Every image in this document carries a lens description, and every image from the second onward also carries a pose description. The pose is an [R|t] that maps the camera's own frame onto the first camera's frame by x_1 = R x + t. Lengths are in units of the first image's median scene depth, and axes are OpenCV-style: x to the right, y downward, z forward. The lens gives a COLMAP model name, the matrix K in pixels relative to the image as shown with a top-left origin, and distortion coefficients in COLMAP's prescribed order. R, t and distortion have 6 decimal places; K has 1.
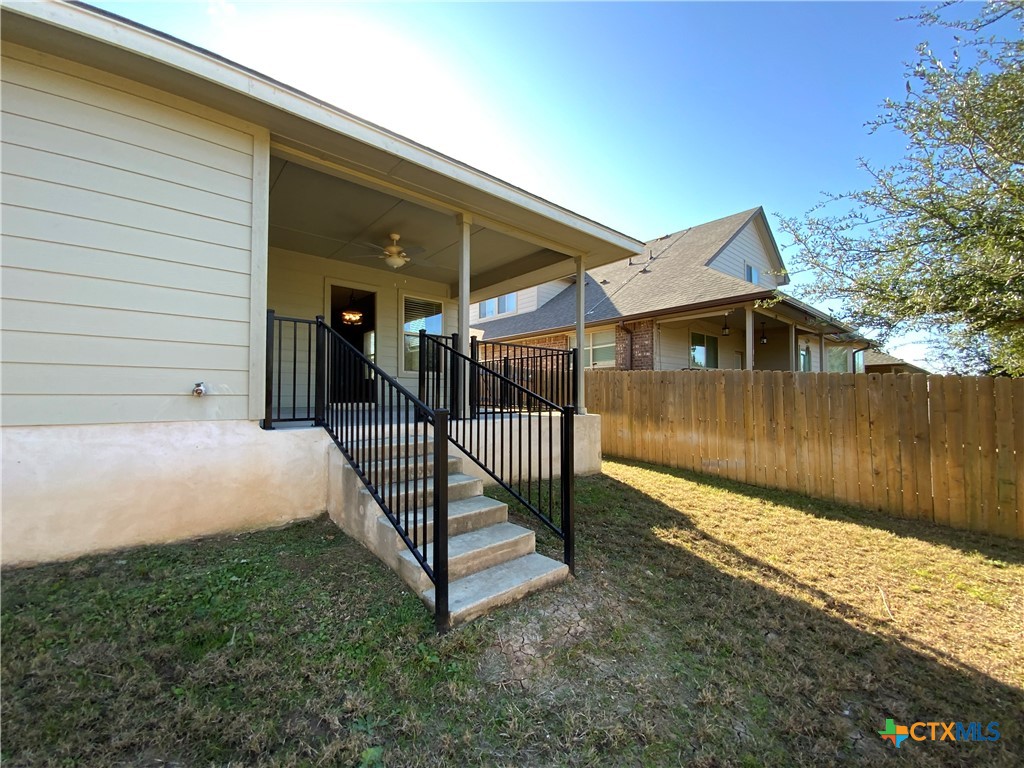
lens RADIAL K [[411.6, 0, 512.0], [0, 411.6, 384.0], [0, 0, 1]] dist [0.028320, -0.021463]
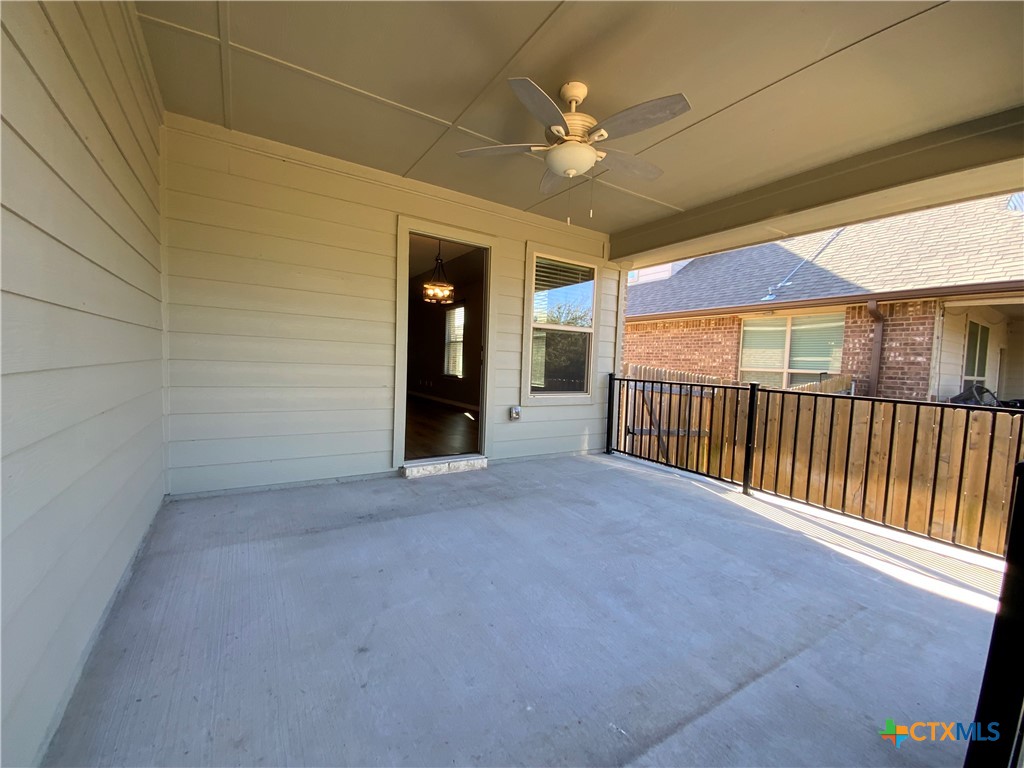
lens RADIAL K [[411.6, 0, 512.0], [0, 411.6, 384.0], [0, 0, 1]] dist [0.028320, -0.021463]
pose [[0.988664, 0.045117, -0.143208, -0.190957], [-0.033658, 0.996109, 0.081451, -0.081481], [0.146326, -0.075708, 0.986335, 0.414716]]
